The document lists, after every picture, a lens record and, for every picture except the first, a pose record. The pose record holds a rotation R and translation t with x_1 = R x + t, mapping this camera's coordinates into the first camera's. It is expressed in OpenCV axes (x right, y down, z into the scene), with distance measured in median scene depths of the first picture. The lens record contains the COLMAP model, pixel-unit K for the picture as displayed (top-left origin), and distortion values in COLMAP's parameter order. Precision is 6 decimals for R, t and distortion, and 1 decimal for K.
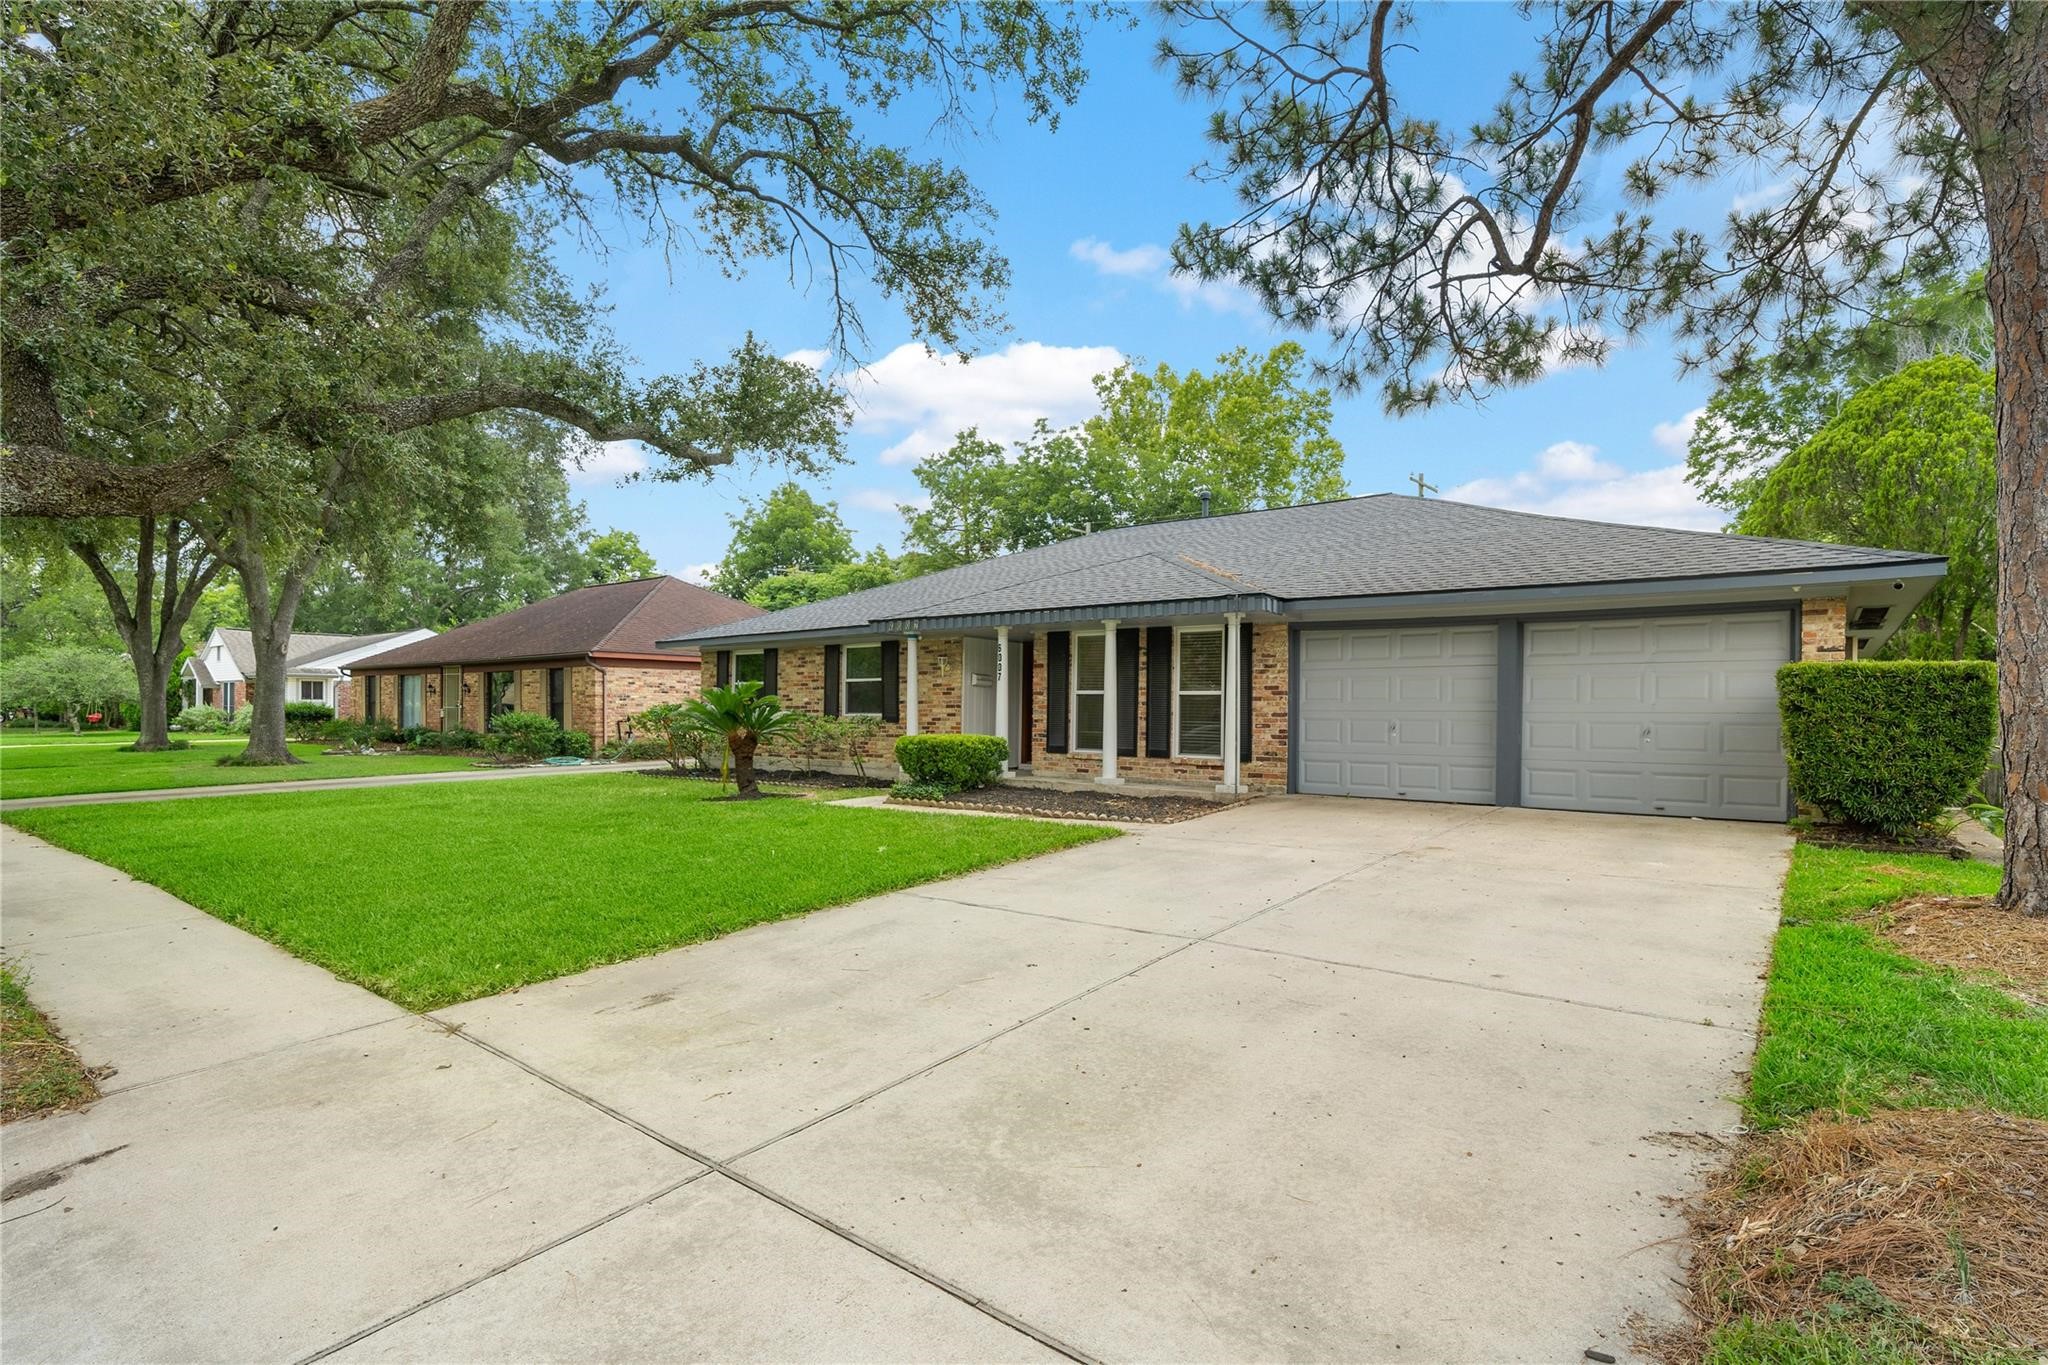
lens RADIAL K [[967.1, 0, 1018.0], [0, 967.1, 699.4], [0, 0, 1]] dist [0.001612, 0.000152]
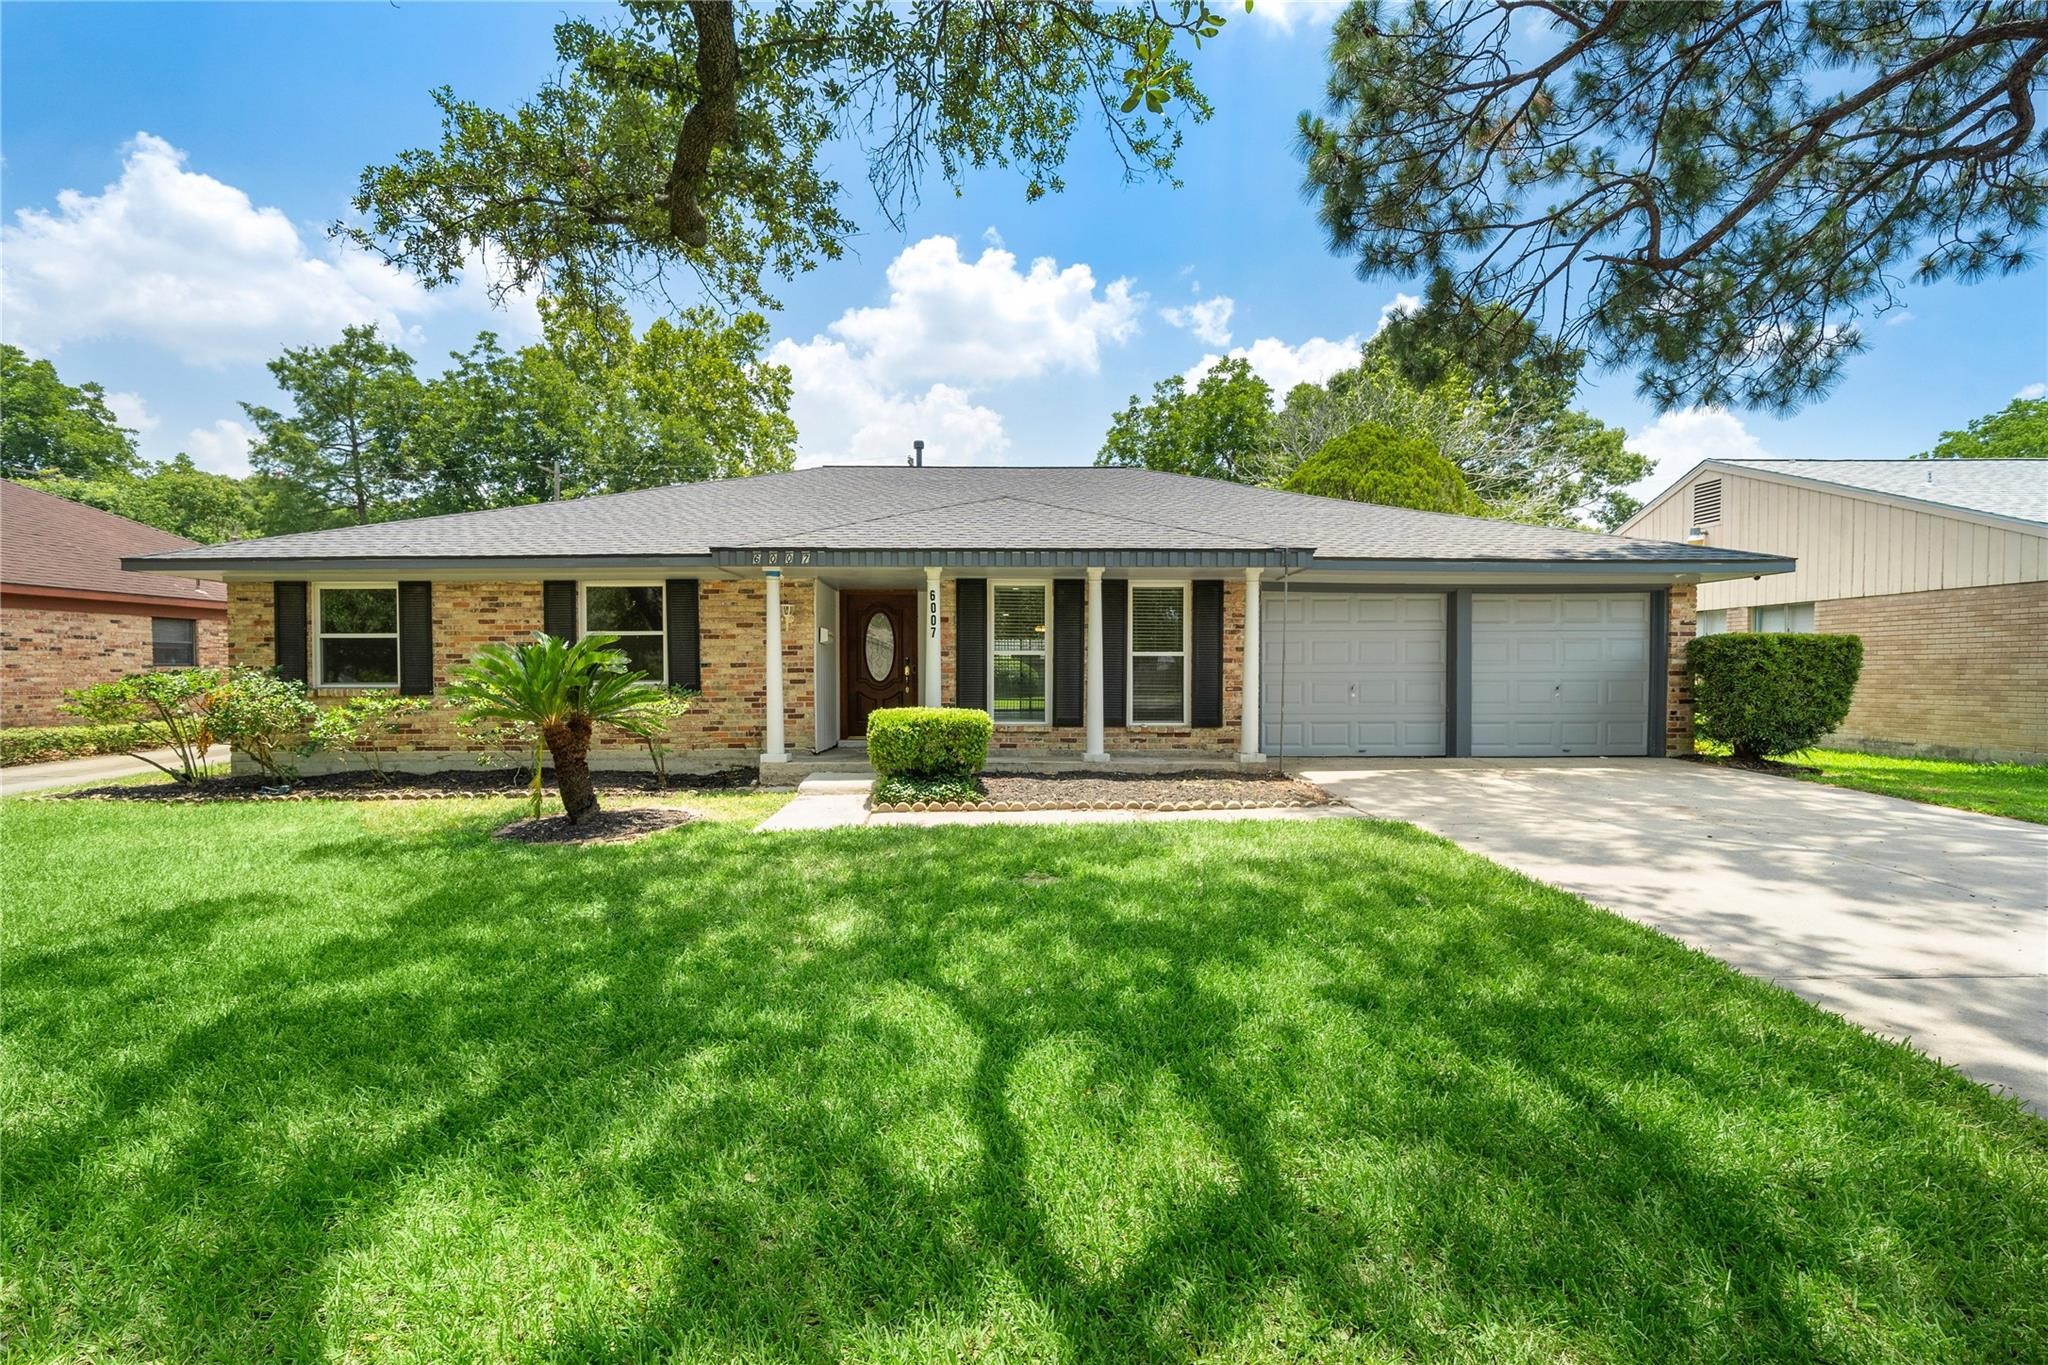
lens RADIAL K [[888.8, 0, 1024.7], [0, 888.8, 683.8], [0, 0, 1]] dist [-0.002359, 0.000686]
pose [[0.788986, -0.014596, 0.614237, -0.300739], [-0.000516, 0.999702, 0.024419, 0.000614], [-0.614411, -0.019583, 0.788743, 0.291064]]
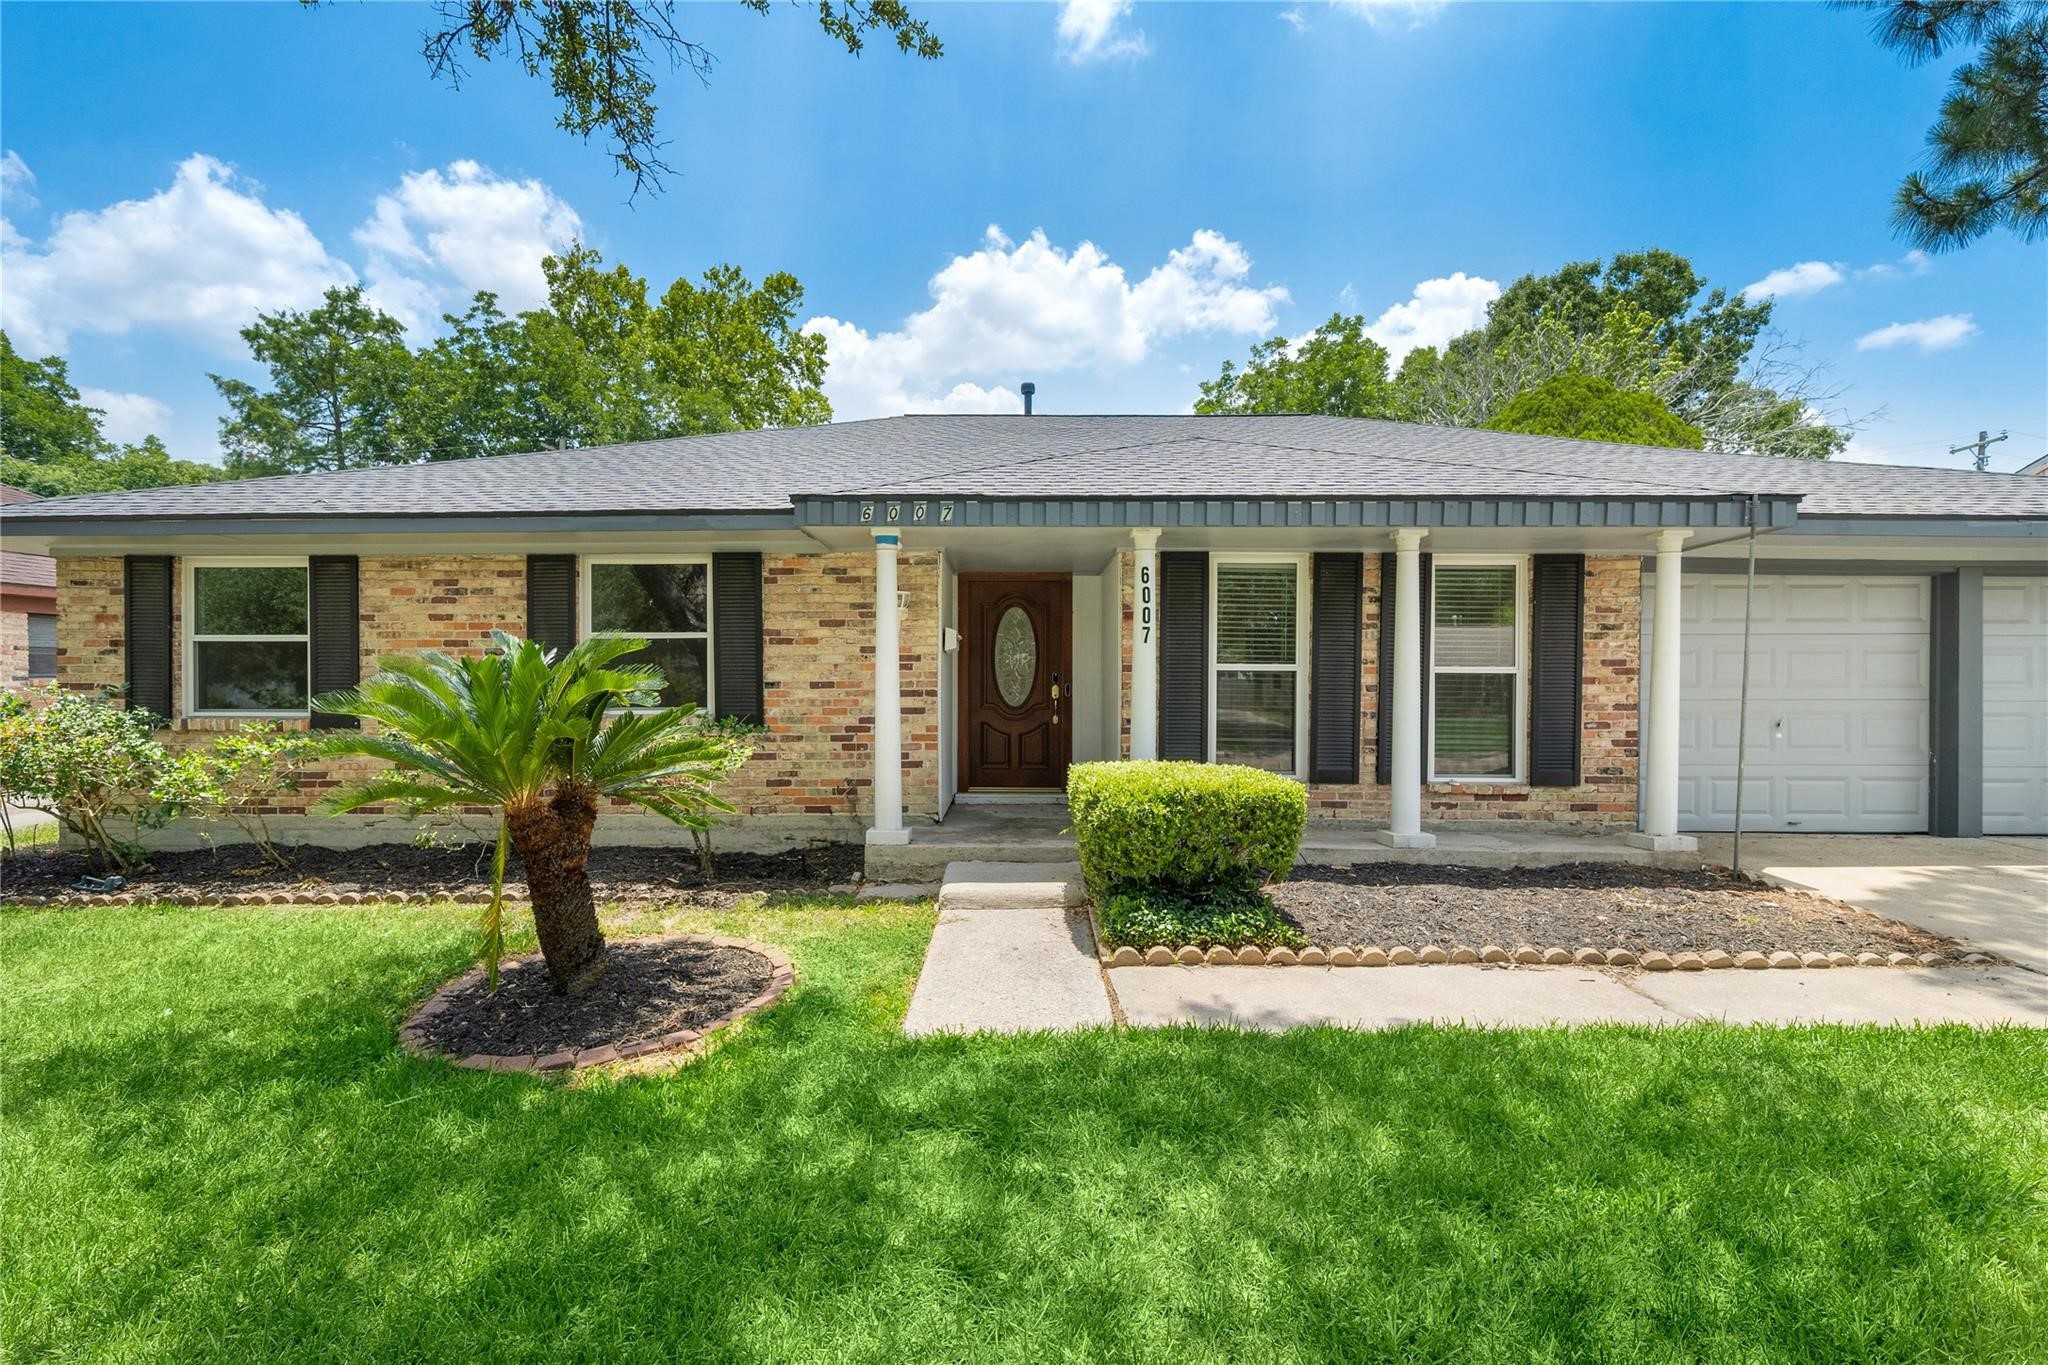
lens RADIAL K [[967.1, 0, 1039.8], [0, 967.1, 685.6], [0, 0, 1]] dist [0.001612, 0.000152]
pose [[0.805726, -0.007020, 0.592247, -0.259569], [-0.003845, 0.999847, 0.017082, -0.004476], [-0.592276, -0.016041, 0.805575, 0.481704]]
